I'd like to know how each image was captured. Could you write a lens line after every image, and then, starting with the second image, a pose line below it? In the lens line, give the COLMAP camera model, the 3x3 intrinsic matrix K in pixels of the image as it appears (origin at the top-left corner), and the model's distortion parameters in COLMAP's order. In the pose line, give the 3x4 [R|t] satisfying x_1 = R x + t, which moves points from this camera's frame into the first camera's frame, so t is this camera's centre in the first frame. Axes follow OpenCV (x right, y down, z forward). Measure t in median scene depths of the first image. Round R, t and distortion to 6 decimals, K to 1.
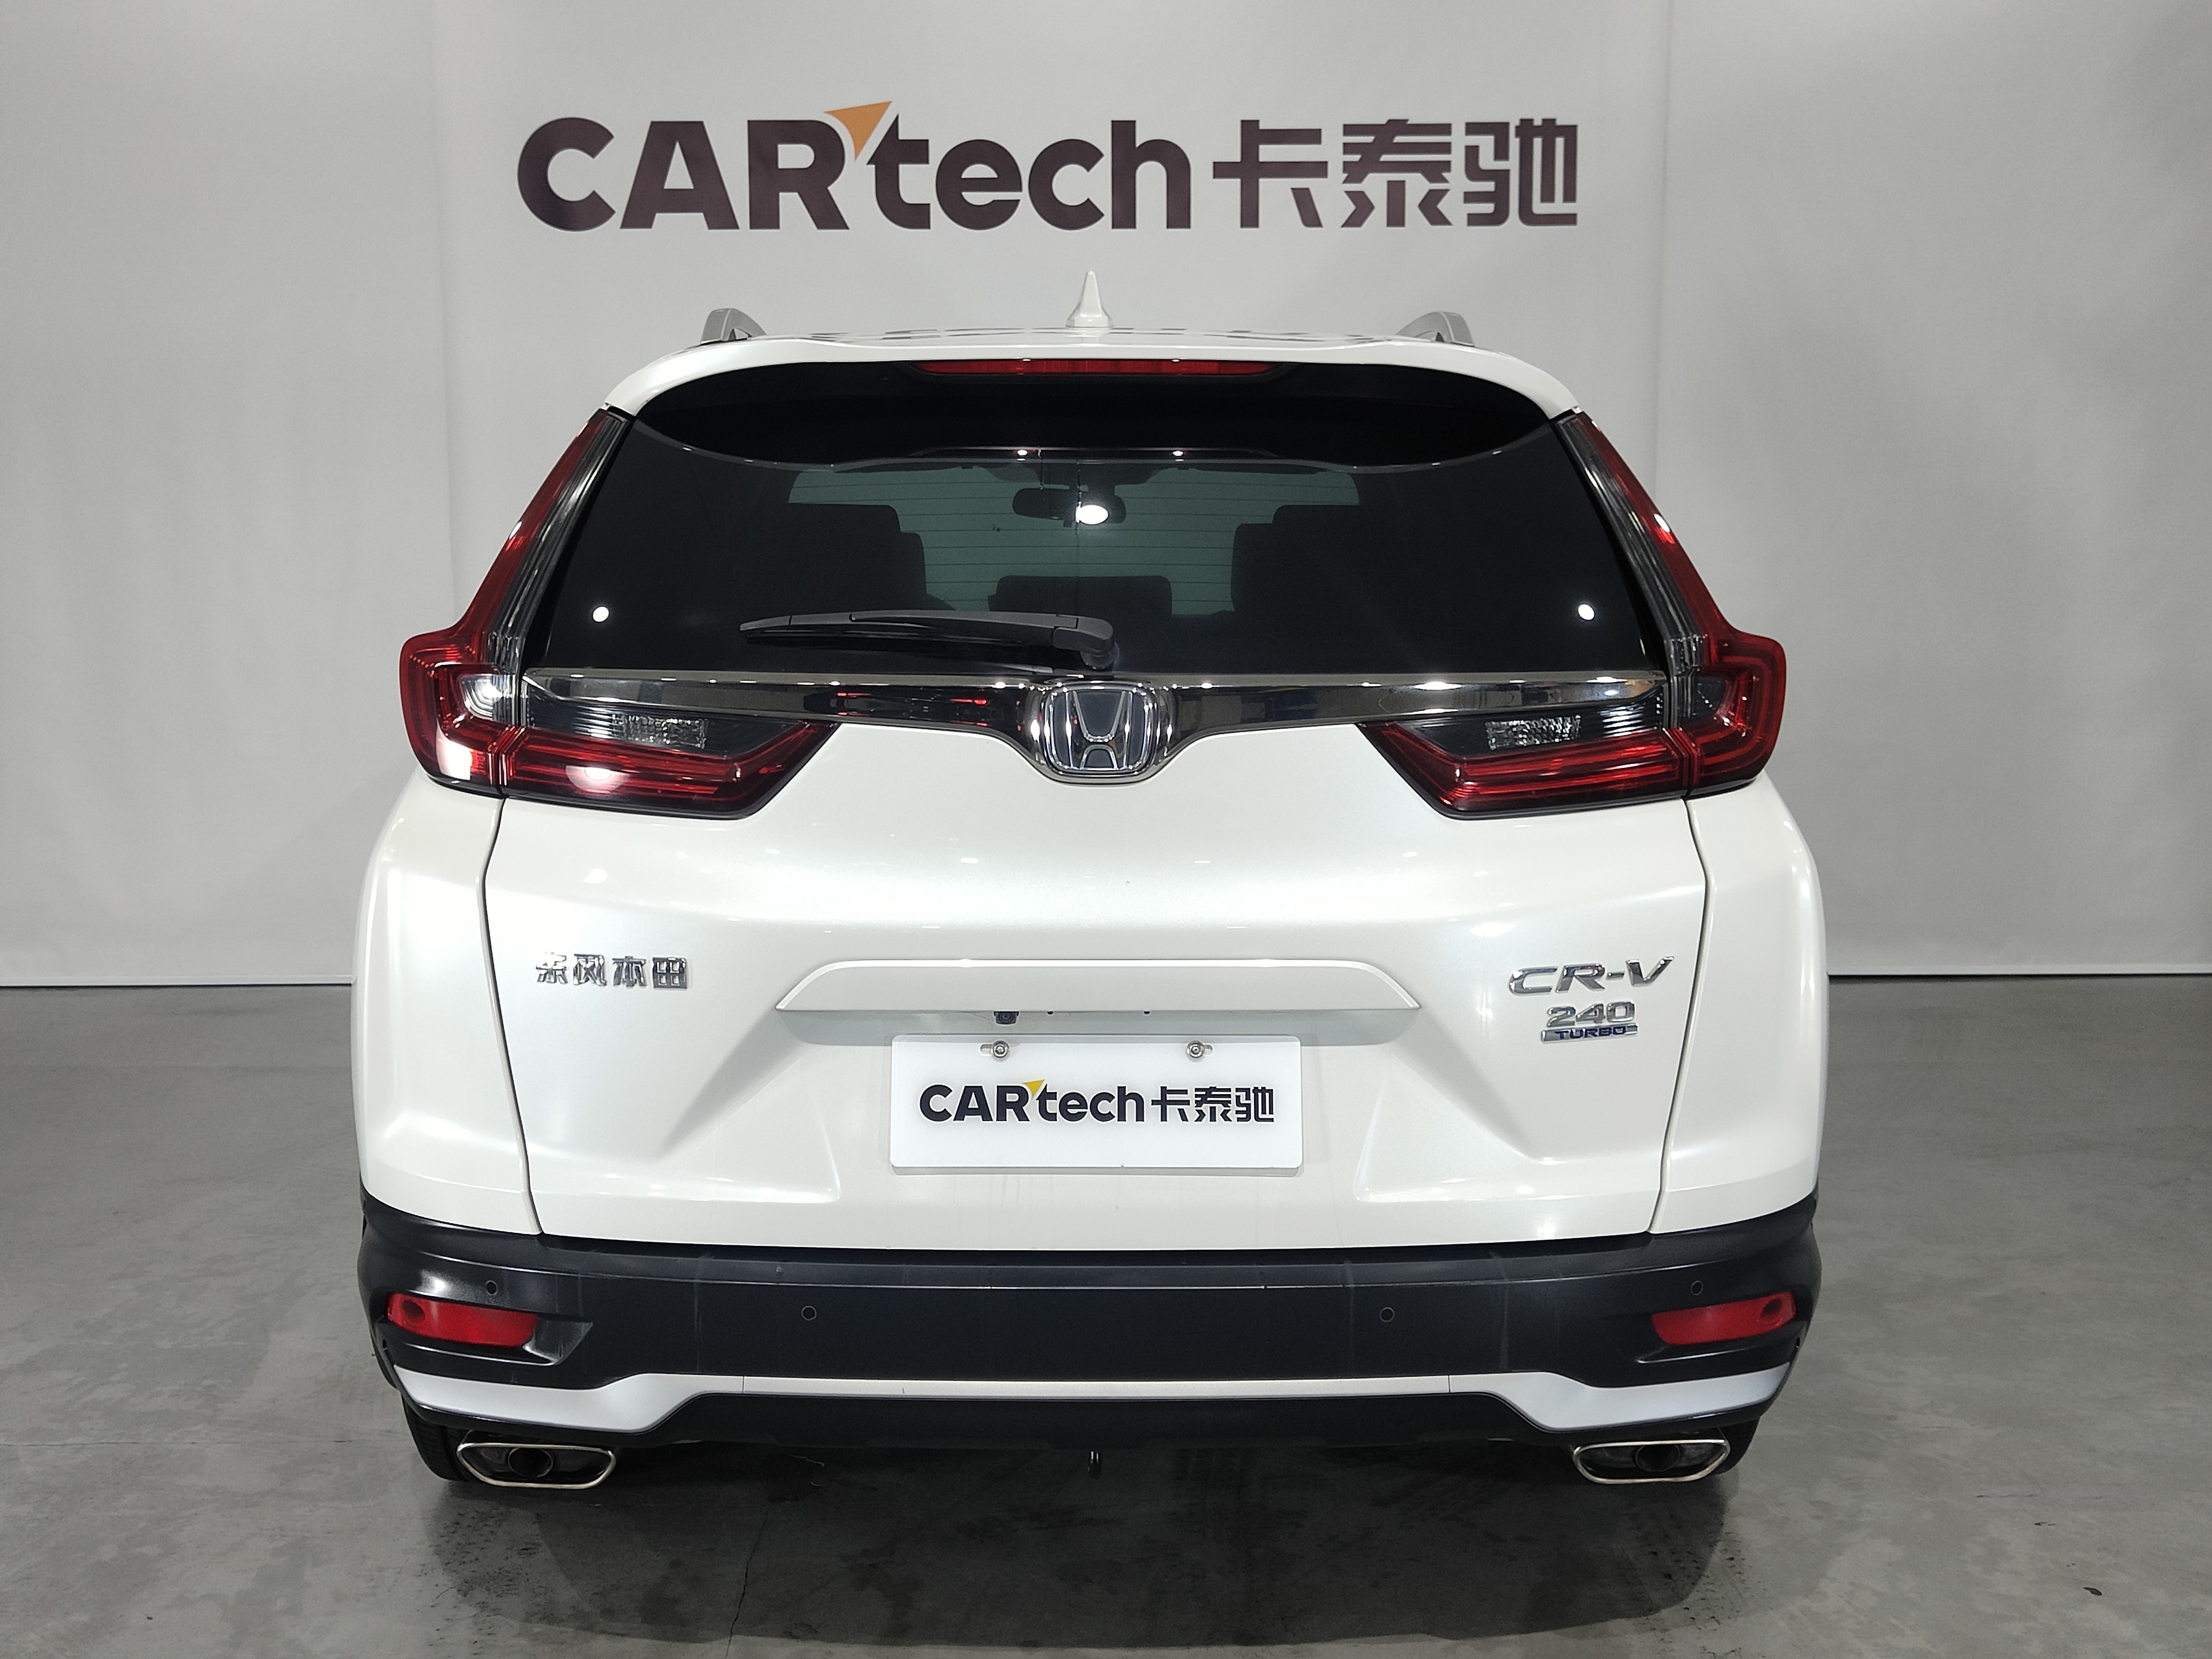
lens RADIAL K [[2497.4, 0, 1092.8], [0, 2497.4, 817.2], [0, 0, 1]] dist [0.031545, 0.000000]
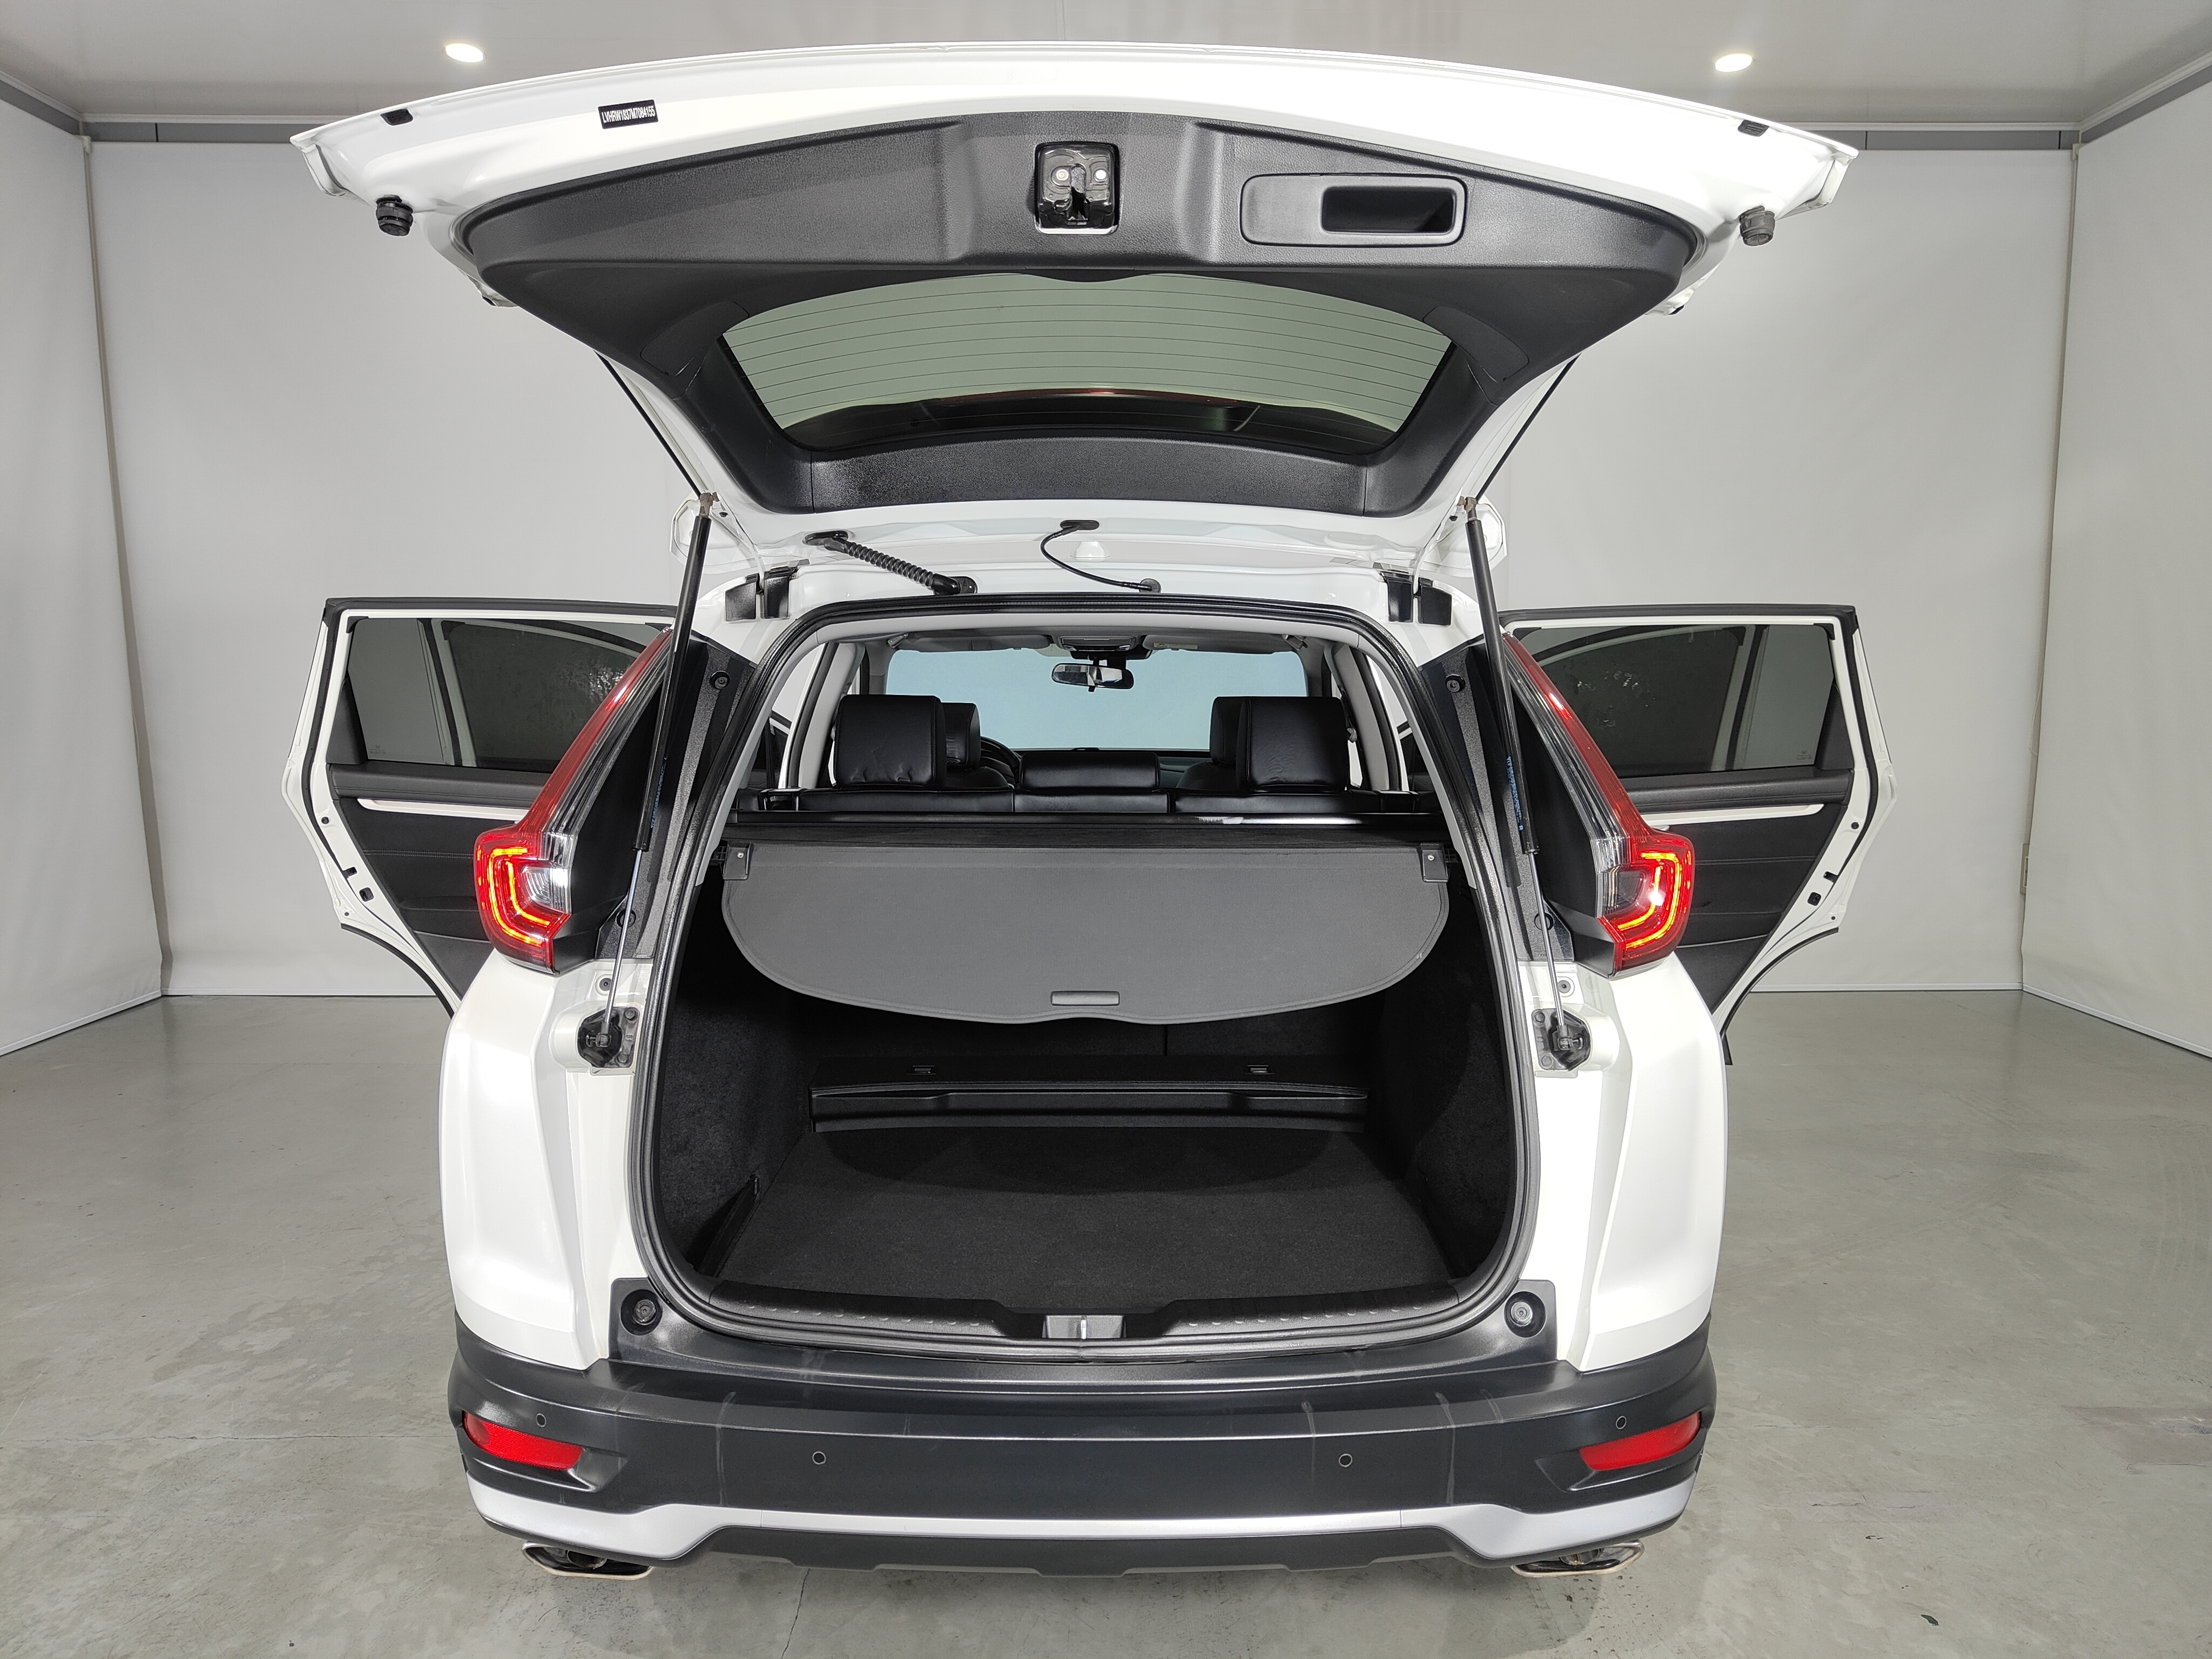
lens RADIAL K [[1547.5, 0, 1120.2], [0, 1547.5, 811.3], [0, 0, 1]] dist [-0.007695, 0.011132]
pose [[0.999973, 0.003363, -0.006500, 0.021842], [-0.003461, 0.999878, -0.015217, -0.074339], [0.006448, 0.015240, 0.999863, 0.310405]]
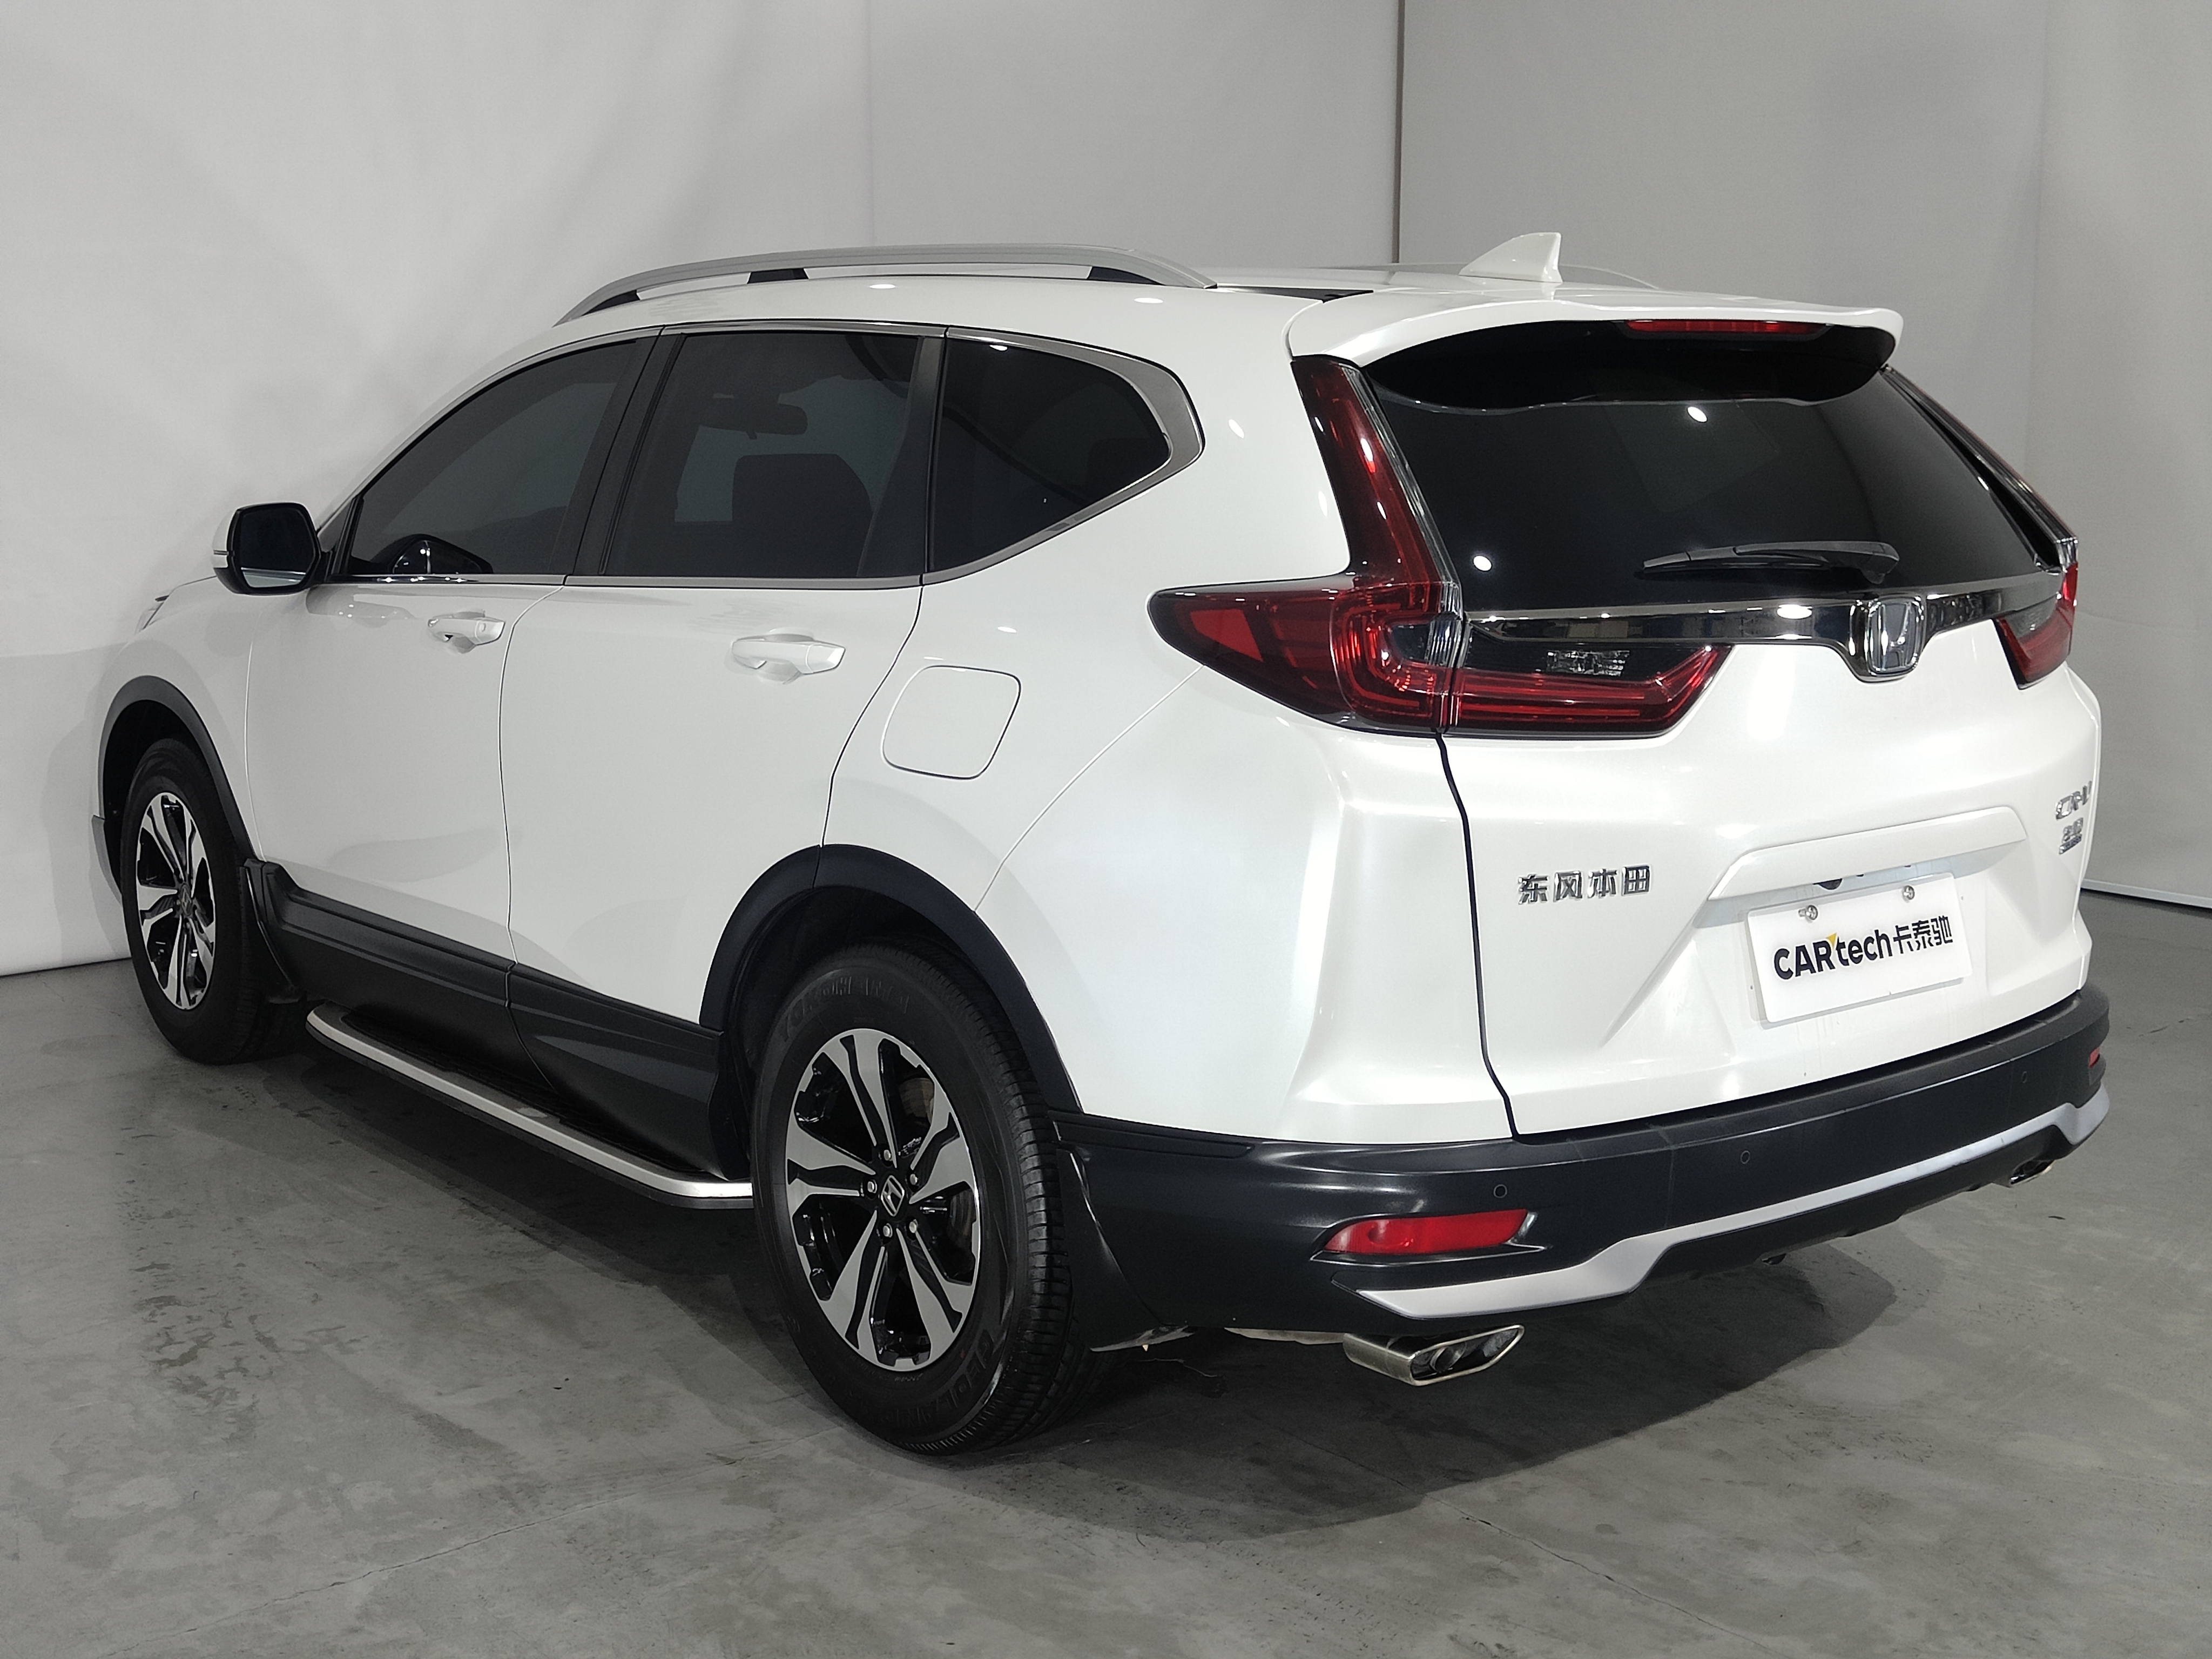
lens RADIAL K [[2526.9, 0, 1088.9], [0, 2526.9, 824.6], [0, 0, 1]] dist [0.022260, 0.000000]
pose [[0.793783, -0.104444, 0.599166, -1.012764], [0.075394, 0.994444, 0.073465, -0.061484], [-0.603510, -0.013142, 0.797247, 0.248413]]
